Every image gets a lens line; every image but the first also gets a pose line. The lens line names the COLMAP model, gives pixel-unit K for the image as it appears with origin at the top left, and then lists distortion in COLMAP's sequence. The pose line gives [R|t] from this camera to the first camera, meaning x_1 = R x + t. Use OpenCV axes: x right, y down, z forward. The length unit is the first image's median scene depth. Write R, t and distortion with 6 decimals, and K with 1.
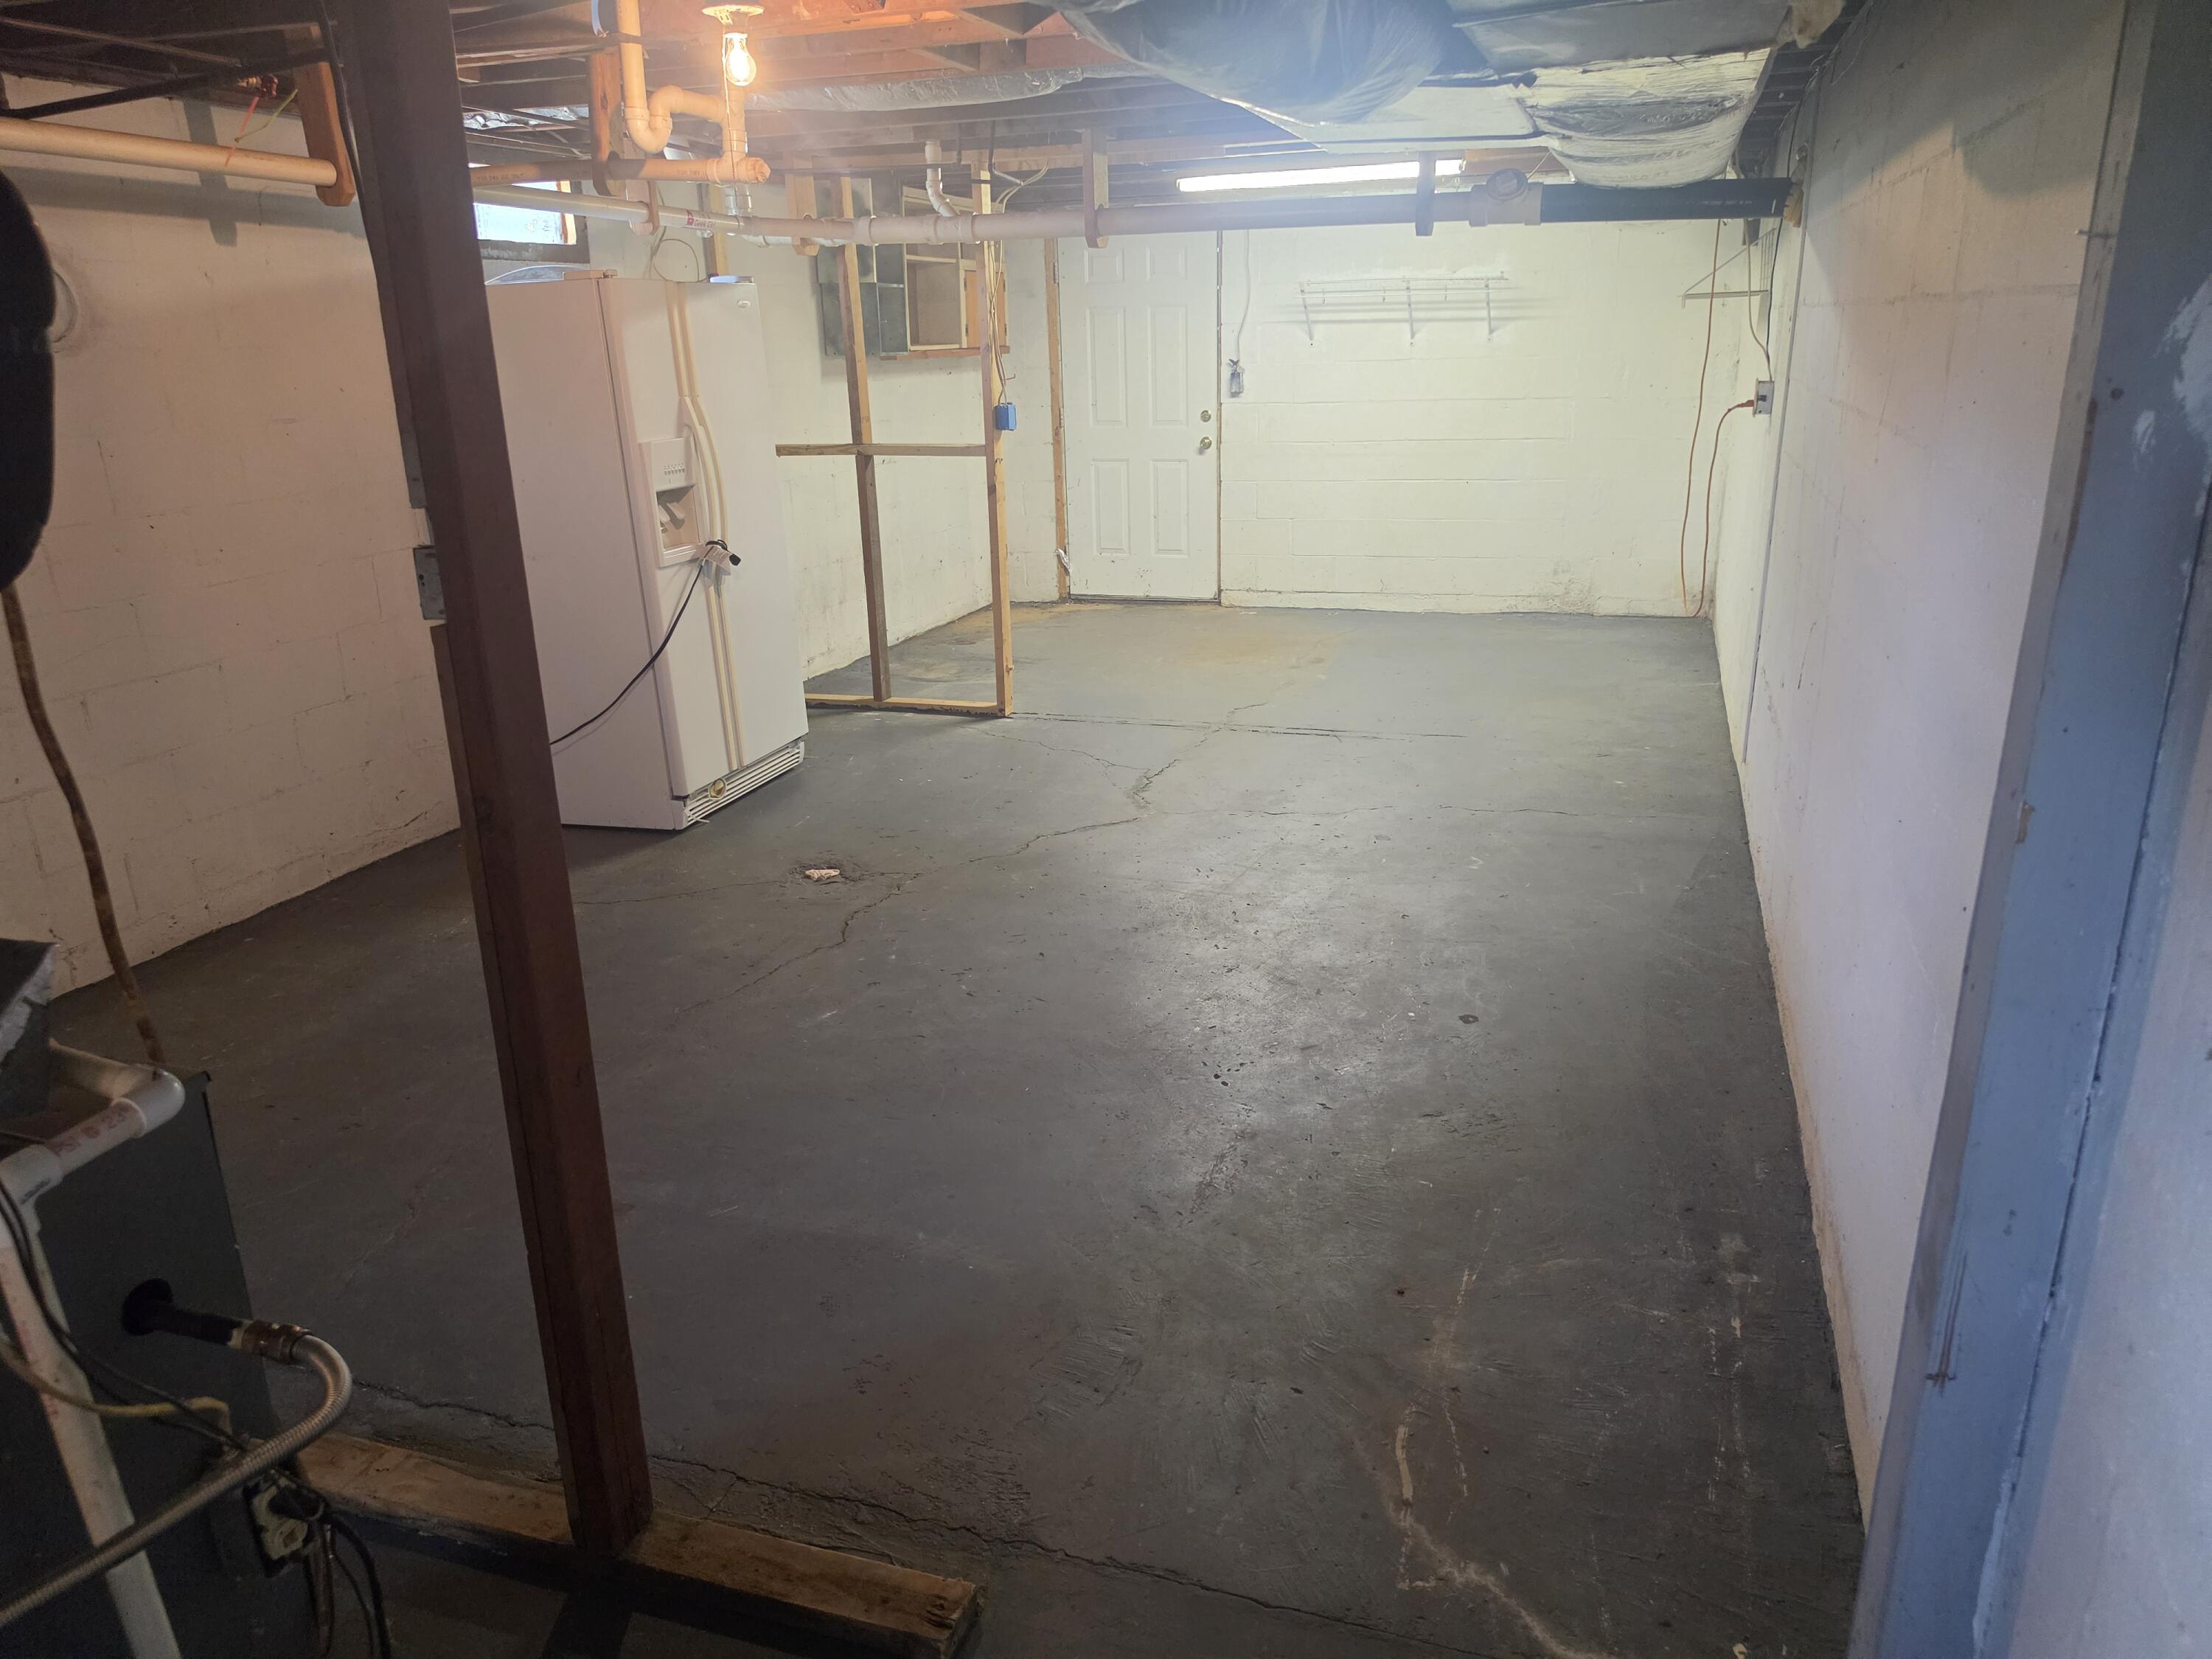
lens RADIAL K [[1515.6, 0, 1127.7], [0, 1515.6, 837.8], [0, 0, 1]] dist [0.100592, -0.156242]
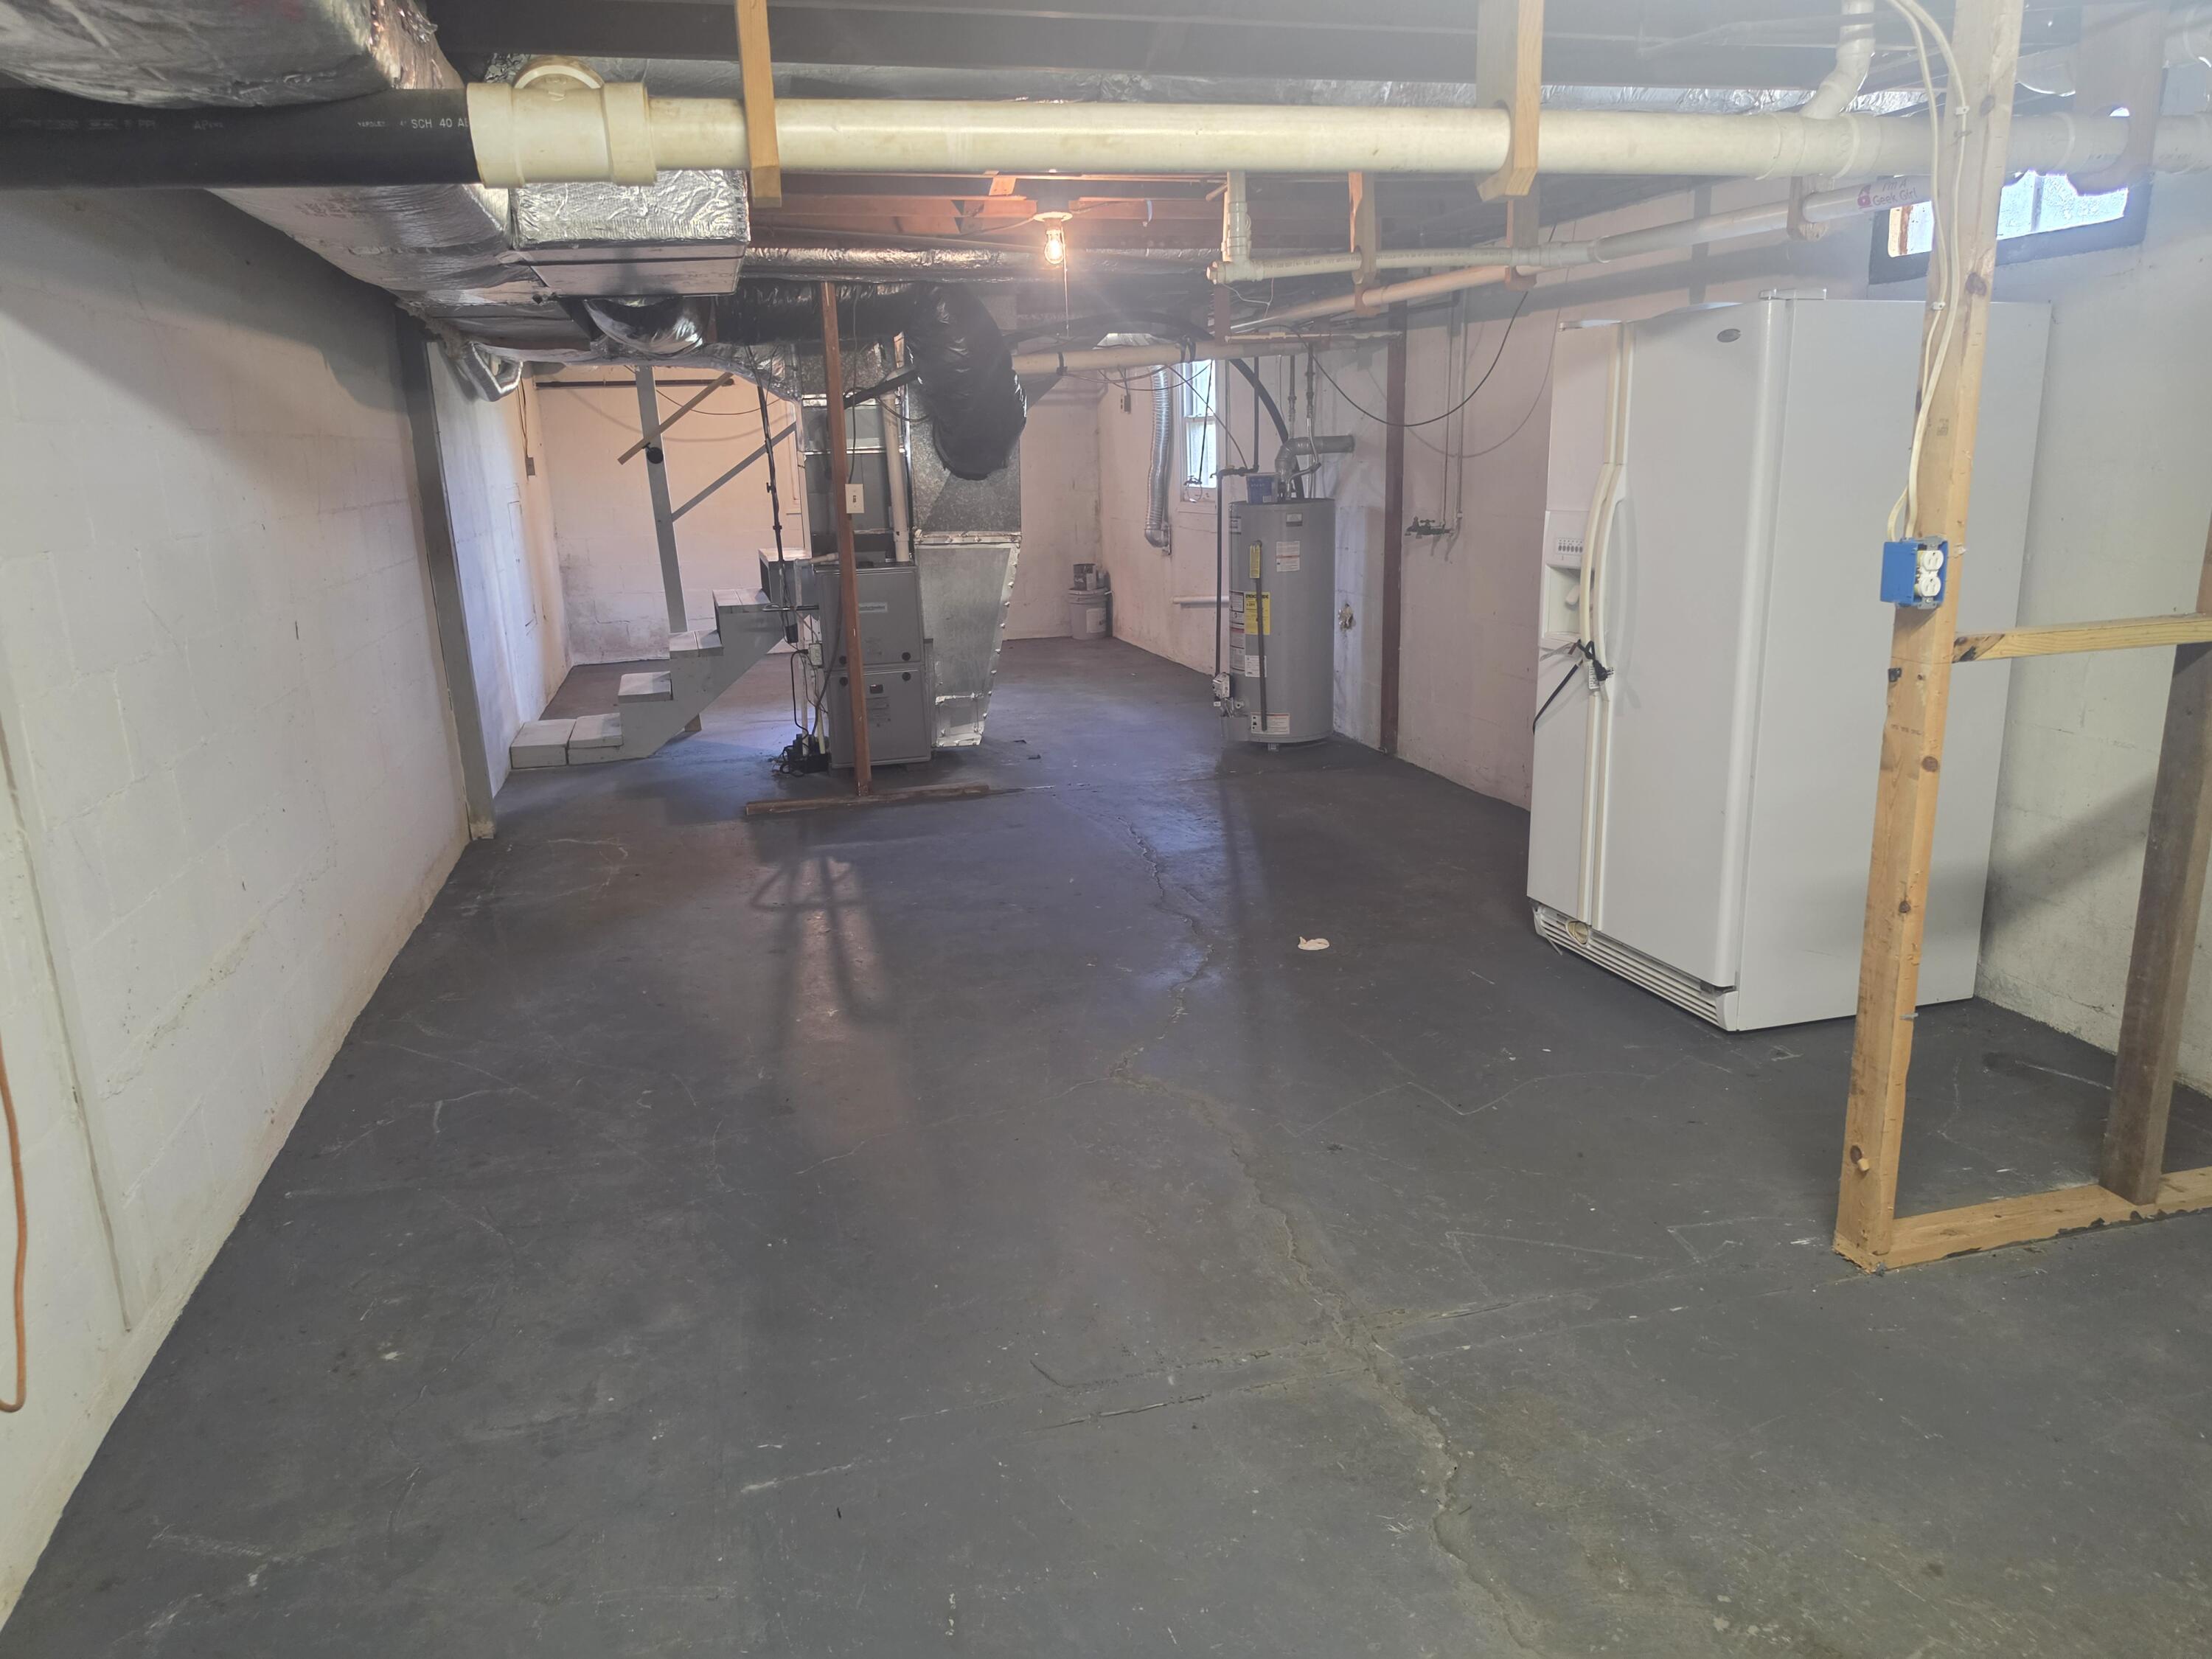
lens RADIAL K [[1515.6, 0, 1127.7], [0, 1515.6, 837.8], [0, 0, 1]] dist [0.100592, -0.156242]
pose [[-0.833780, 0.183314, -0.520775, 0.460244], [-0.125497, 0.855646, 0.502115, -0.592248], [0.537644, 0.484010, -0.690416, 1.819893]]
